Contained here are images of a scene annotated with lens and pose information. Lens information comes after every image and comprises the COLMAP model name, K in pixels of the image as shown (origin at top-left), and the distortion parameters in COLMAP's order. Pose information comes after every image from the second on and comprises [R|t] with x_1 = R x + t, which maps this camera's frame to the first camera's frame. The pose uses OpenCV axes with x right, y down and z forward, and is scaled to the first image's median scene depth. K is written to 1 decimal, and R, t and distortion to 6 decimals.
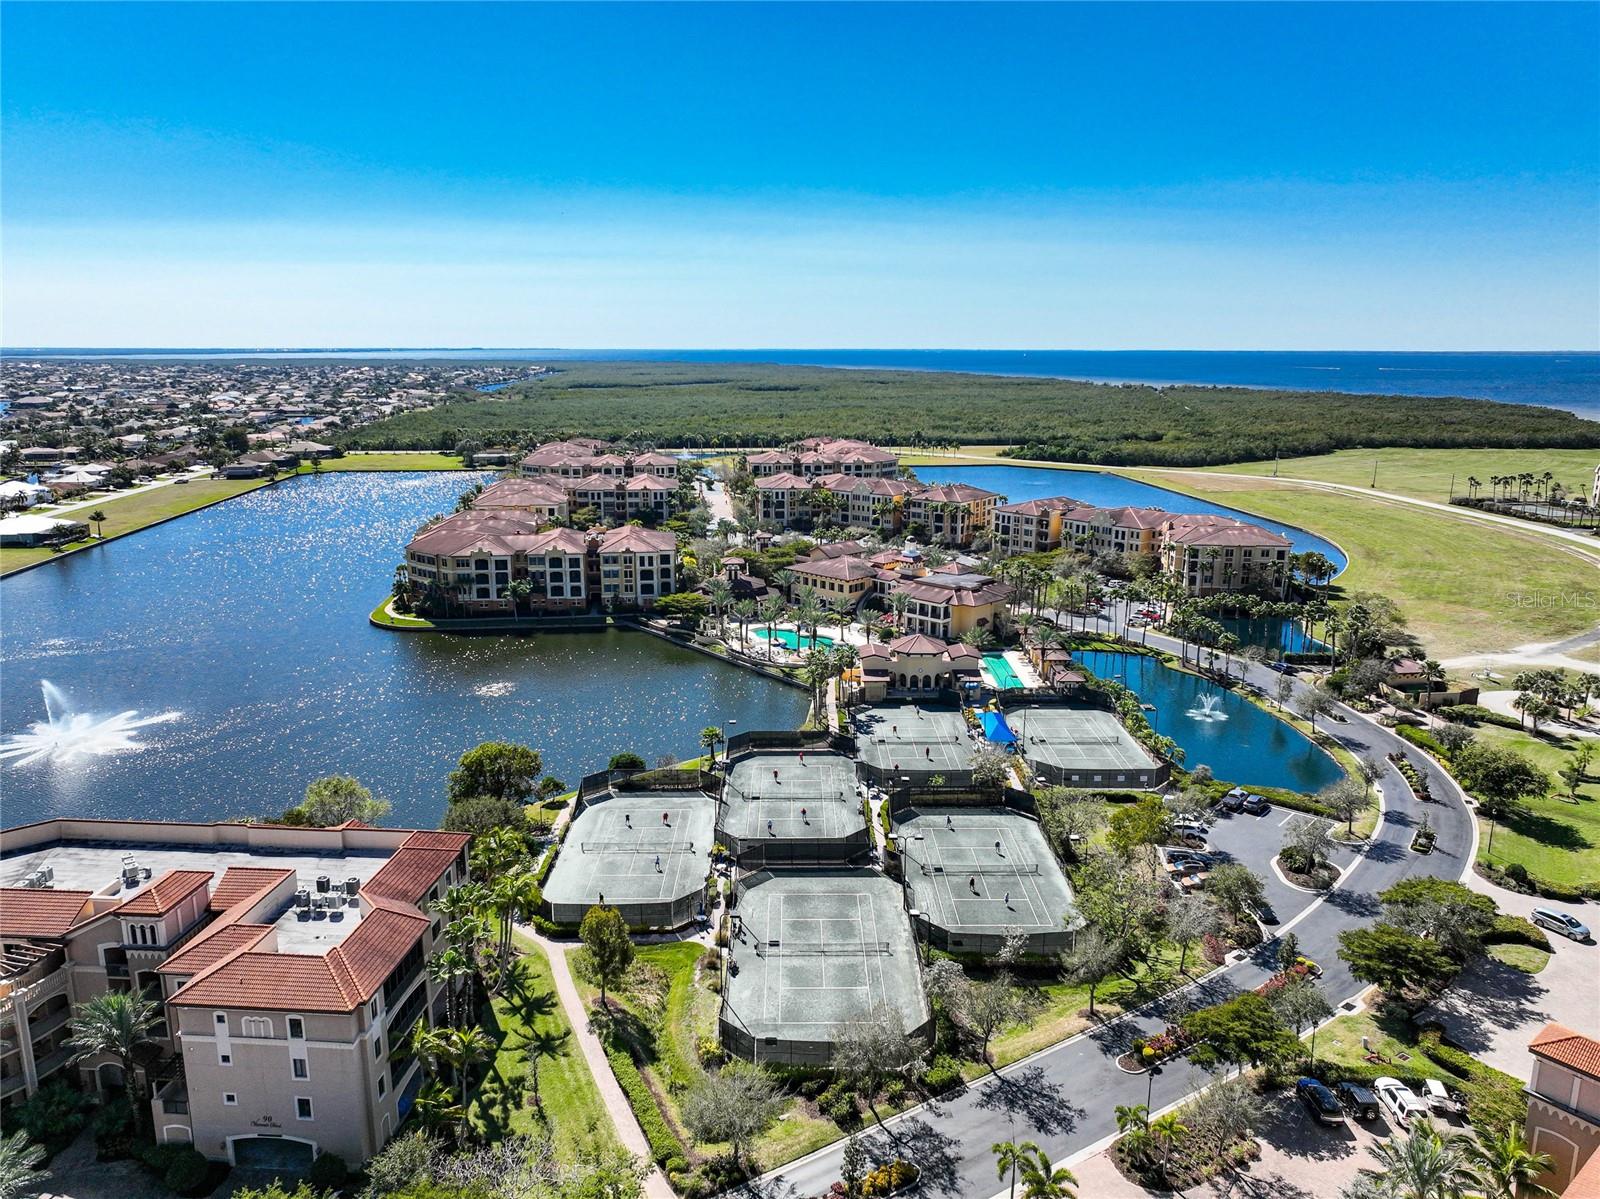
lens RADIAL K [[1127.5, 0, 800.0], [0, 1127.5, 599.5], [0, 0, 1]] dist [-0.003965, 0.016752]
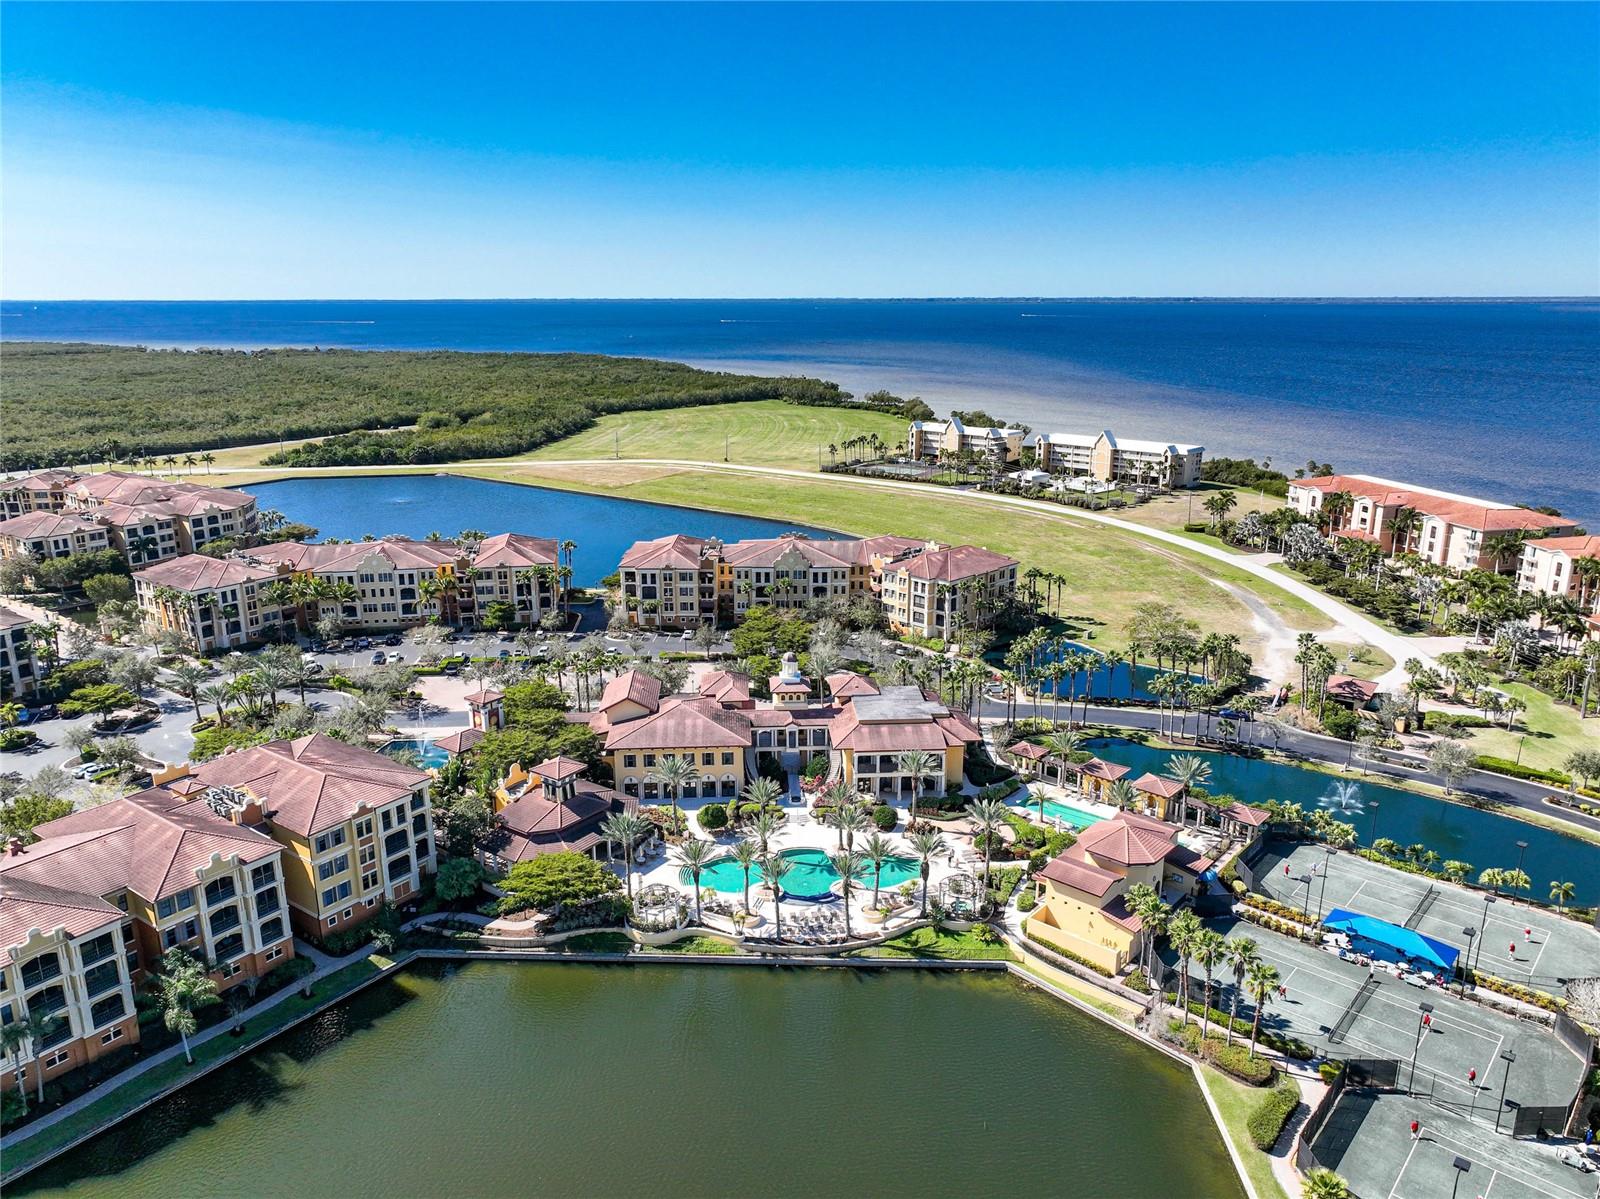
lens RADIAL K [[1125.8, 0, 800.0], [0, 1125.8, 599.5], [0, 0, 1]] dist [0.006103, 0.004157]
pose [[0.667890, -0.197850, 0.717481, -0.289969], [0.166692, 0.979294, 0.114877, -0.127244], [-0.725353, 0.042873, 0.687041, 0.417648]]
